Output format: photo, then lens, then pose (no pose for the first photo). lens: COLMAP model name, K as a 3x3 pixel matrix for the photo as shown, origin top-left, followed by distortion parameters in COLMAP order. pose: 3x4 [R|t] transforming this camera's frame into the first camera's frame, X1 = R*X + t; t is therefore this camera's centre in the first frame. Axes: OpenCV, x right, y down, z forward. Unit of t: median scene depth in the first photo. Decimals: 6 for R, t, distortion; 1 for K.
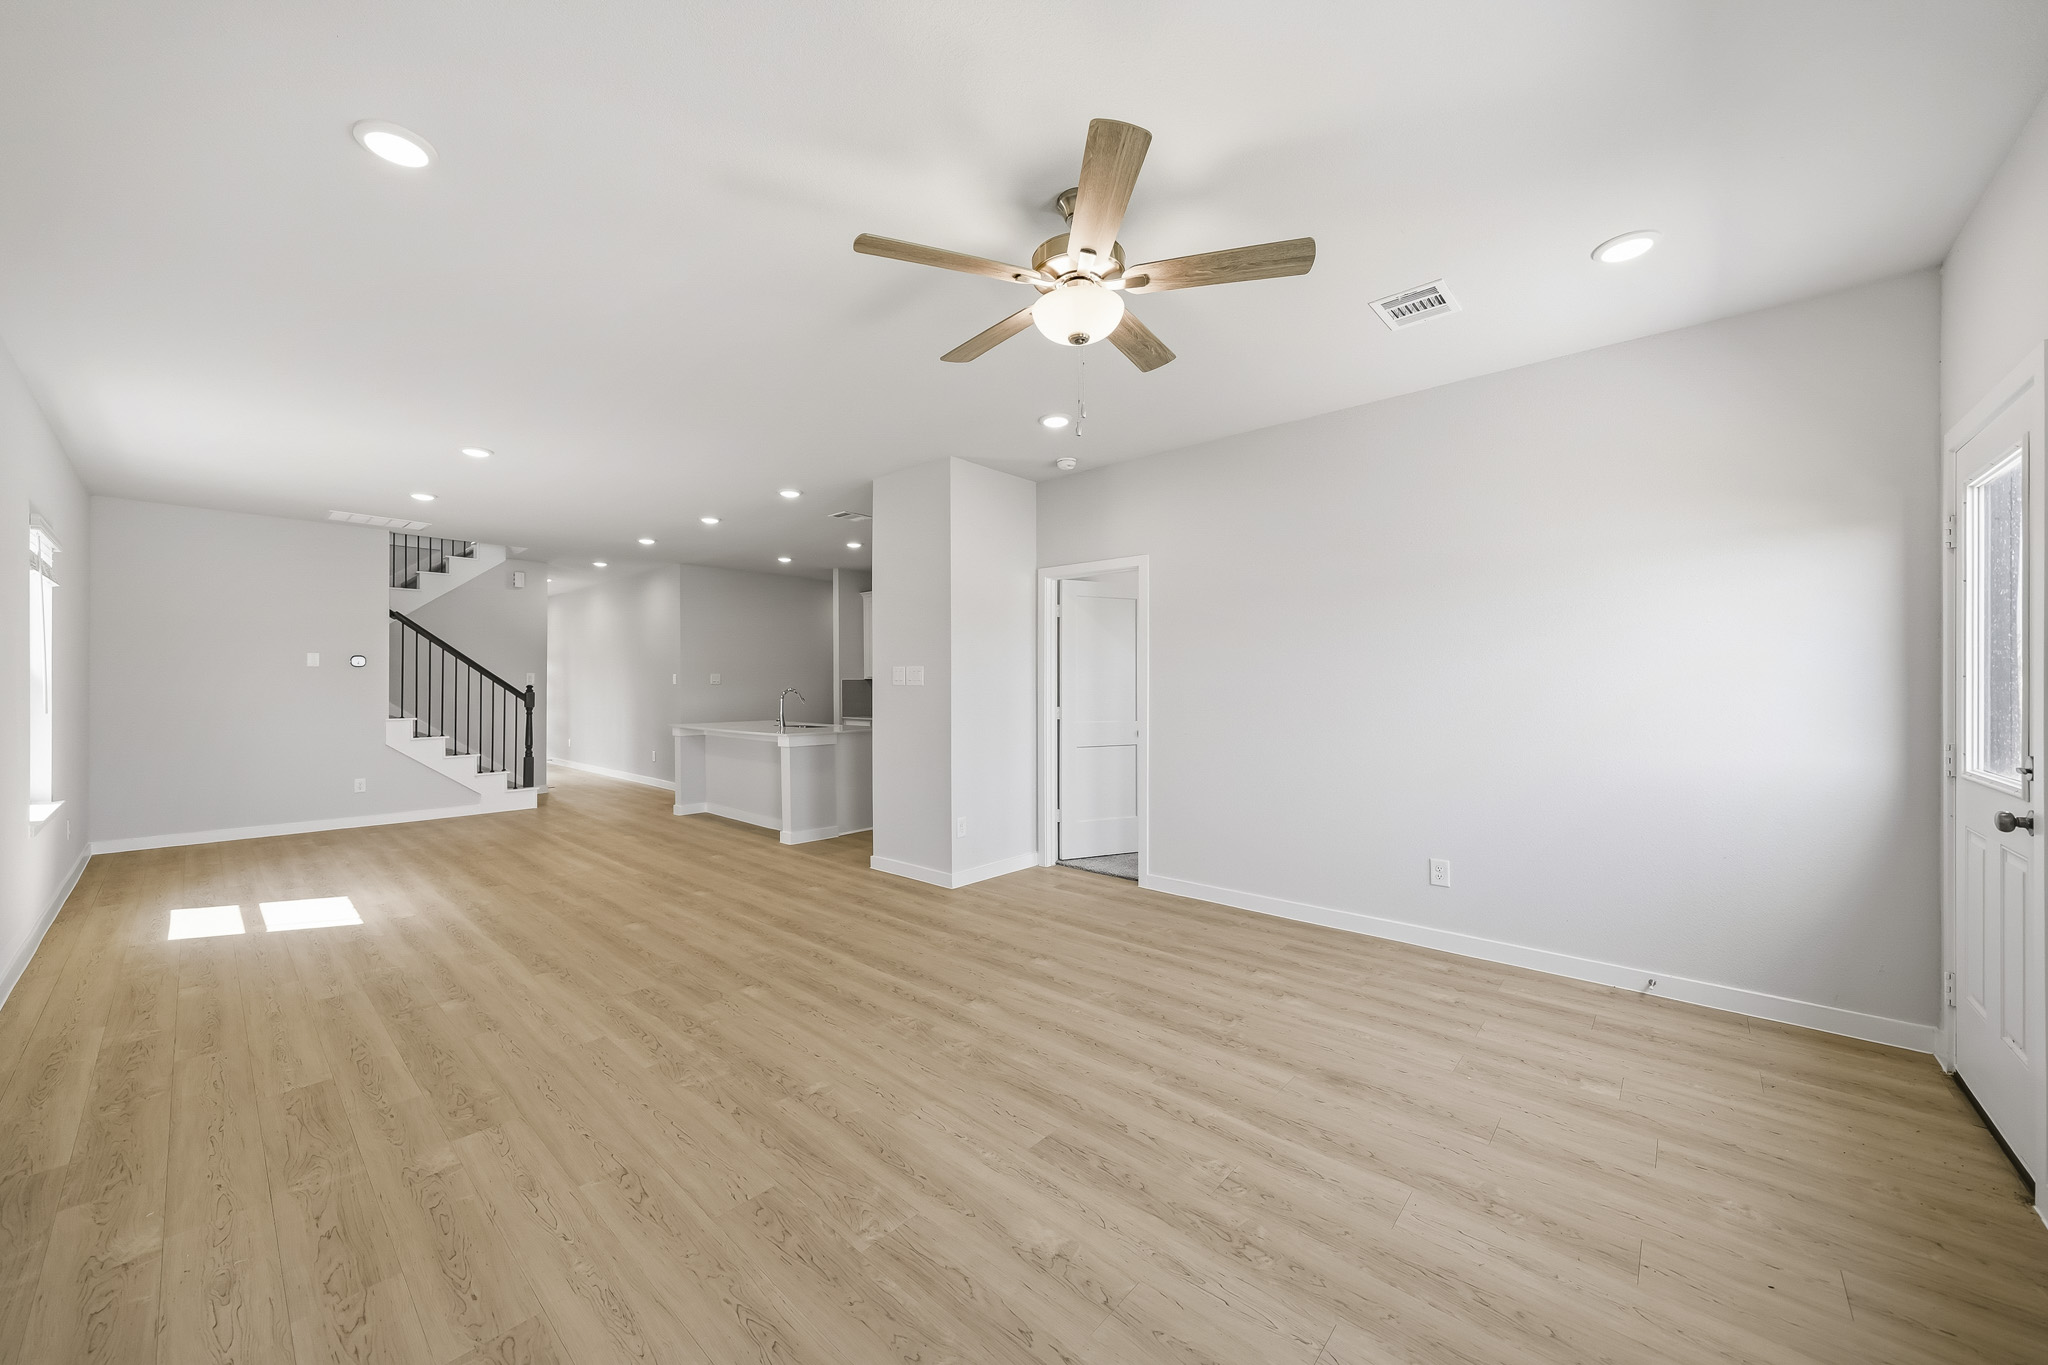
lens RADIAL K [[751.1, 0, 1032.1], [0, 751.1, 682.2], [0, 0, 1]] dist [0.001279, -0.000158]
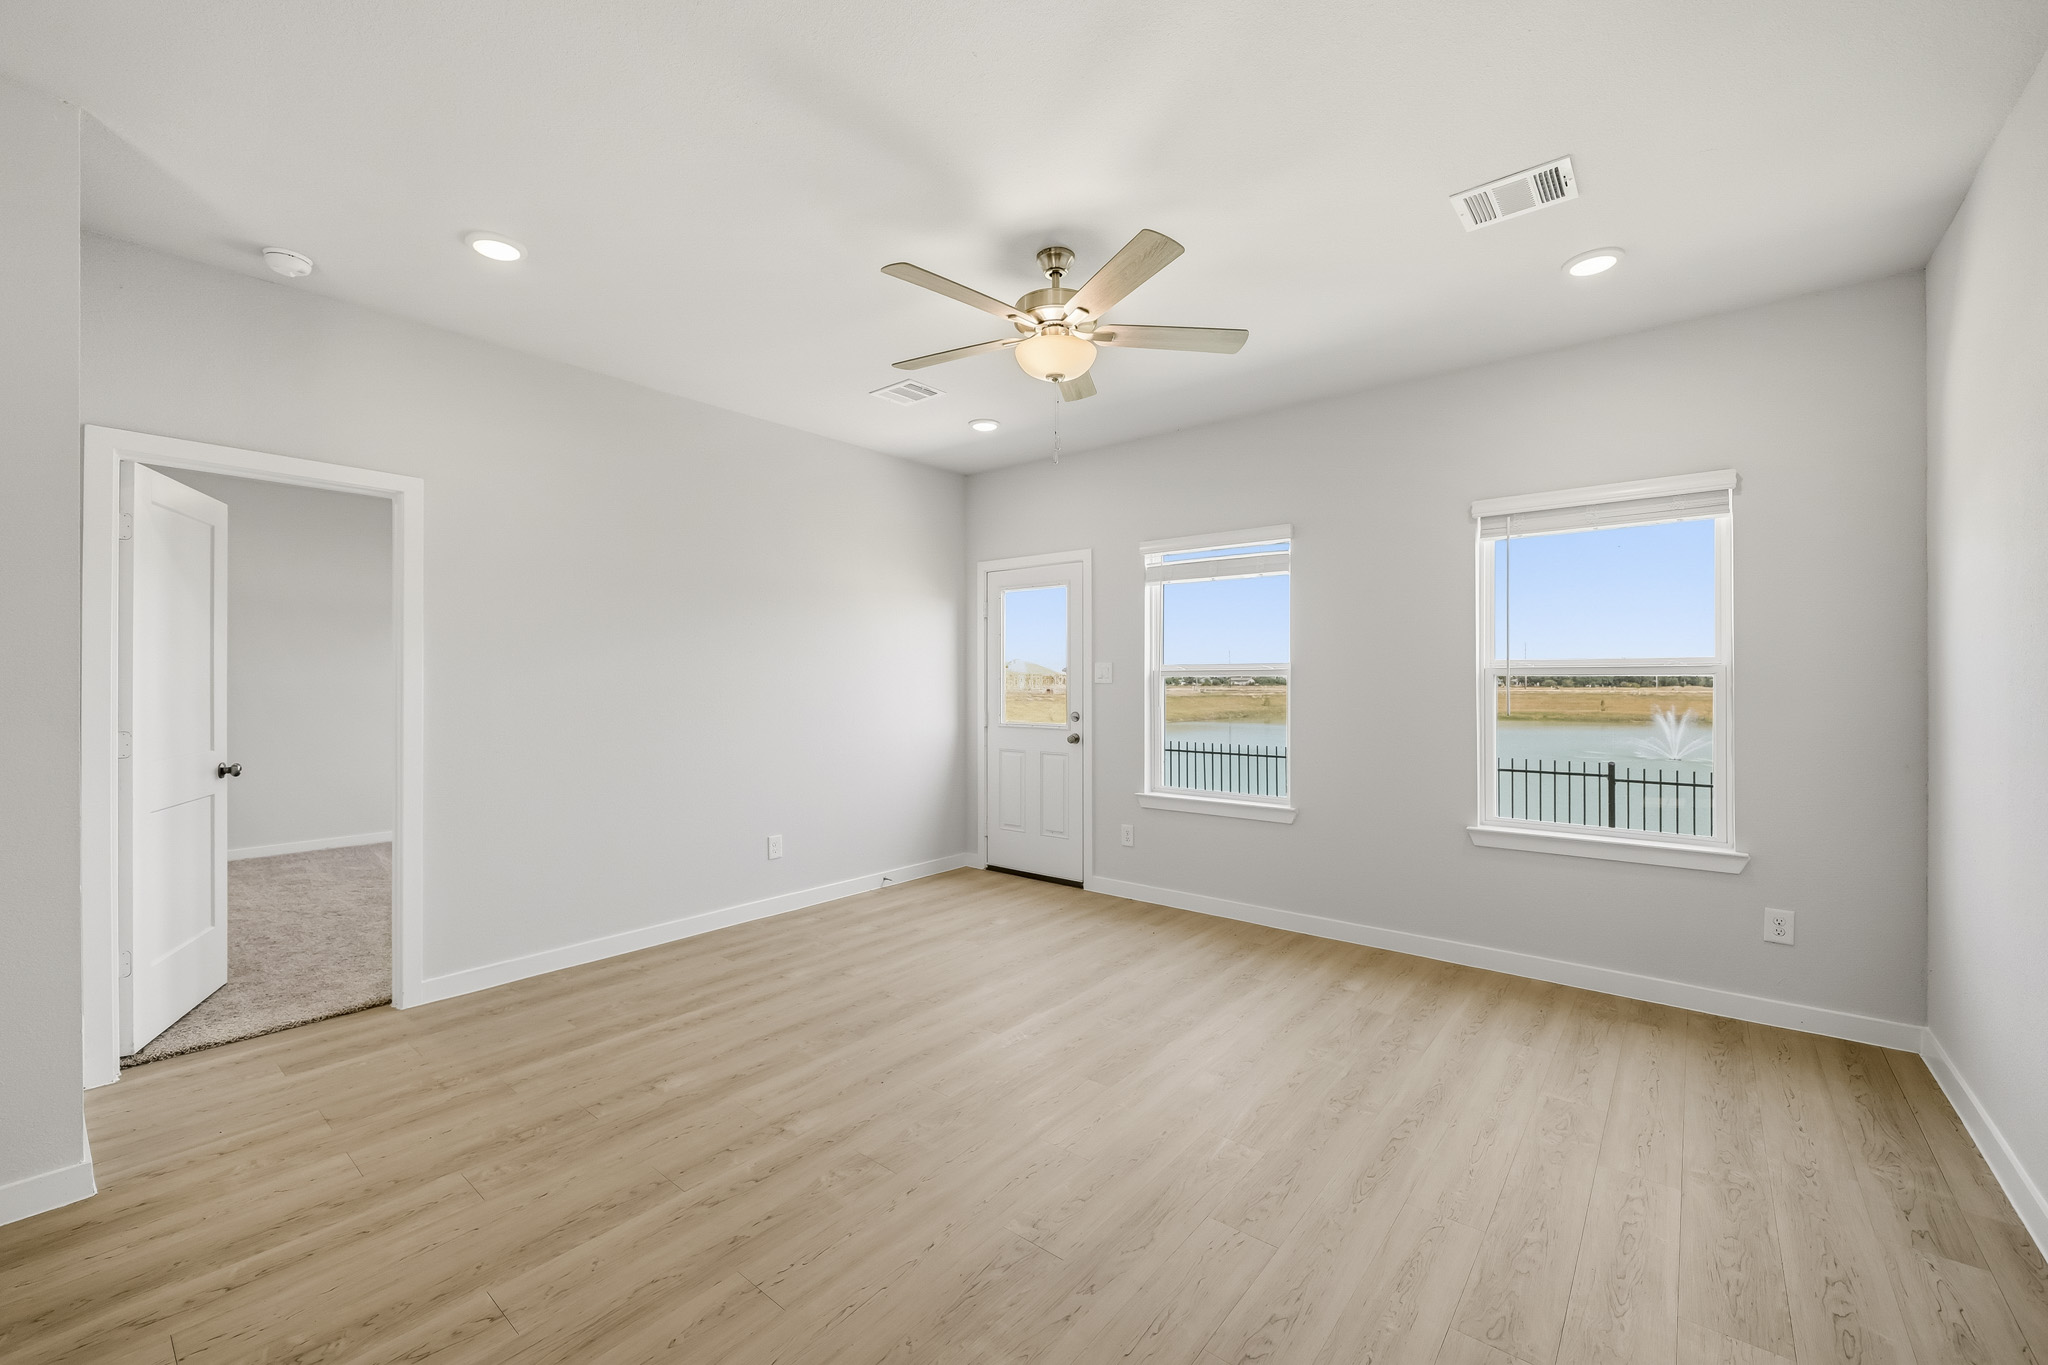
lens RADIAL K [[786.0, 0, 1037.4], [0, 786.0, 678.5], [0, 0, 1]] dist [-0.003242, 0.000523]
pose [[-0.027690, 0.005041, 0.999604, -0.740620], [-0.003088, 0.999982, -0.005128, 0.001094], [-0.999612, -0.003228, -0.027674, 0.700445]]
